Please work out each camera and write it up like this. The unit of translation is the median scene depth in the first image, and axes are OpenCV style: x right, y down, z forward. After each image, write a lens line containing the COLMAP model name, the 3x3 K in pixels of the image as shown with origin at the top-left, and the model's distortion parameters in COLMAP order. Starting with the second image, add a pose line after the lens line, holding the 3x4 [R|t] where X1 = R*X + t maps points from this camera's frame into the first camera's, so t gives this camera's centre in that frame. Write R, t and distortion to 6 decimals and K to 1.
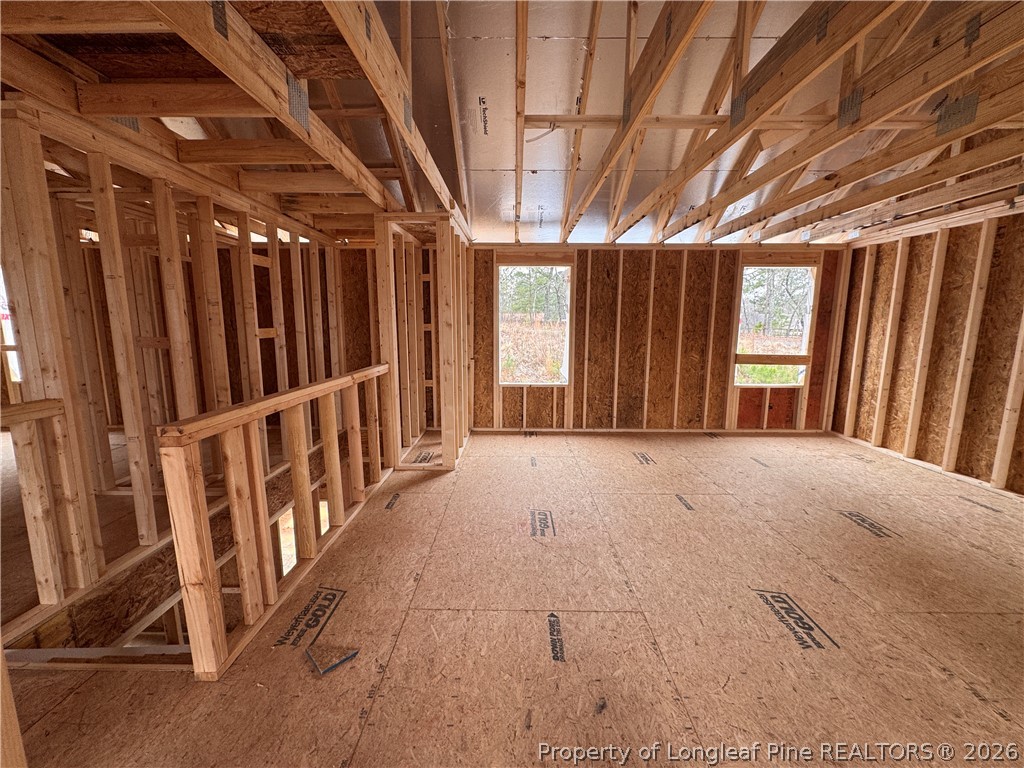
lens RADIAL K [[406.2, 0, 509.1], [0, 406.2, 383.7], [0, 0, 1]] dist [-0.003177, -0.000024]
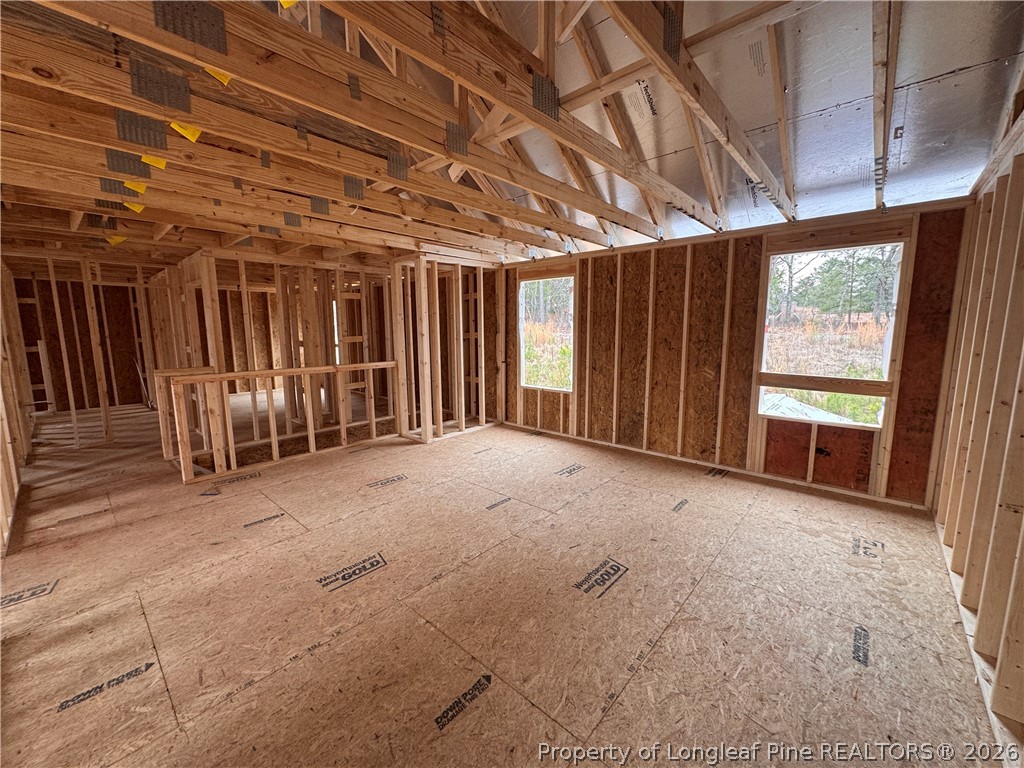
lens RADIAL K [[406.2, 0, 511.0], [0, 406.2, 382.9], [0, 0, 1]] dist [-0.003177, -0.000024]
pose [[0.752744, 0.082012, -0.653185, 0.713640], [-0.089238, 0.995763, 0.022186, -0.029680], [0.652237, 0.041589, 0.756873, 0.132224]]
